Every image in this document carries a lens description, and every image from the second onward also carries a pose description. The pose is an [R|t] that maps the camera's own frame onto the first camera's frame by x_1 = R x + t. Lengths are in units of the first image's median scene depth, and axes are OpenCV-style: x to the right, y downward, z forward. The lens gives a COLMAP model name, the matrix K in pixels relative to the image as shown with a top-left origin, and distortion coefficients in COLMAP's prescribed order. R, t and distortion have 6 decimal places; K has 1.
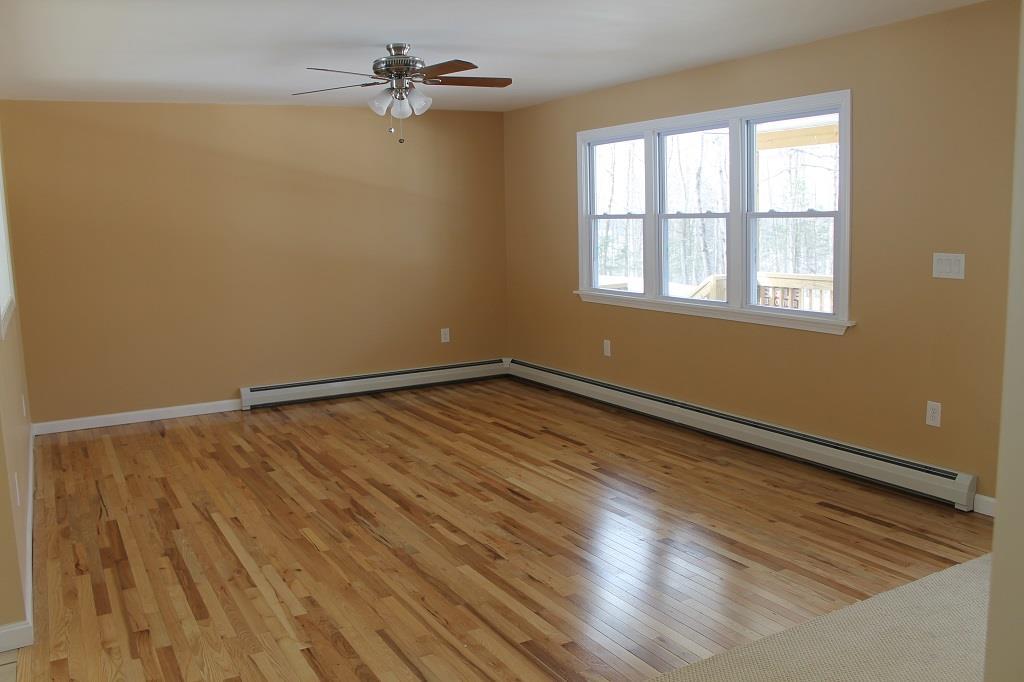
lens RADIAL K [[866.7, 0, 499.2], [0, 866.7, 344.1], [0, 0, 1]] dist [-0.177084, 0.172075]
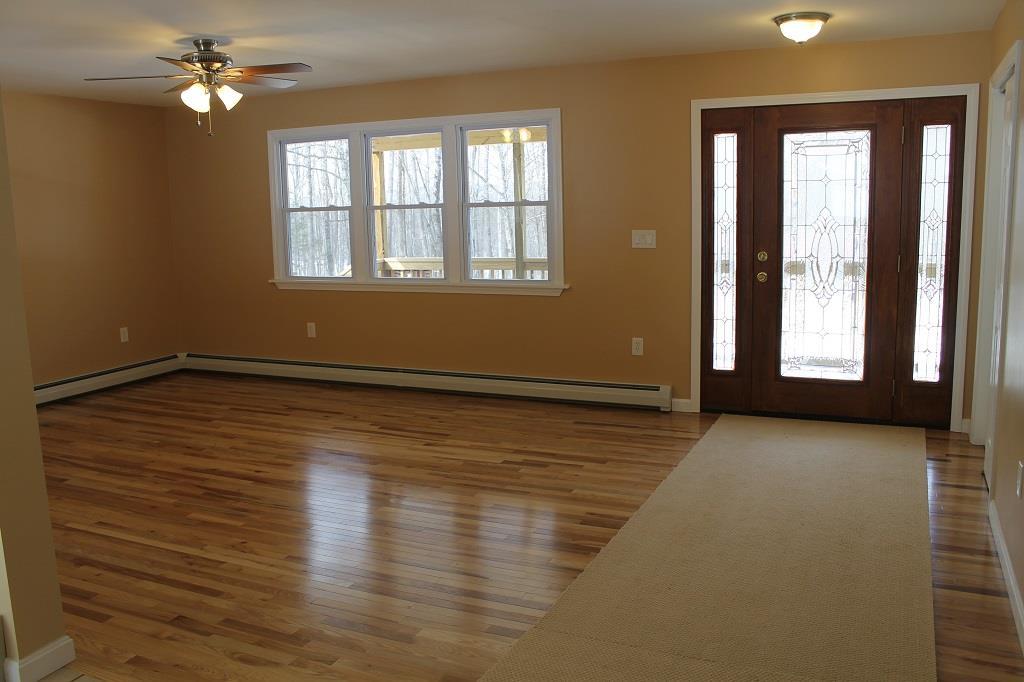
lens RADIAL K [[866.7, 0, 499.2], [0, 866.7, 344.1], [0, 0, 1]] dist [-0.177084, 0.172075]
pose [[0.810497, -0.088116, 0.579077, -0.388723], [0.087671, 0.995733, 0.028810, 0.014562], [-0.579144, 0.027418, 0.814764, -0.024308]]
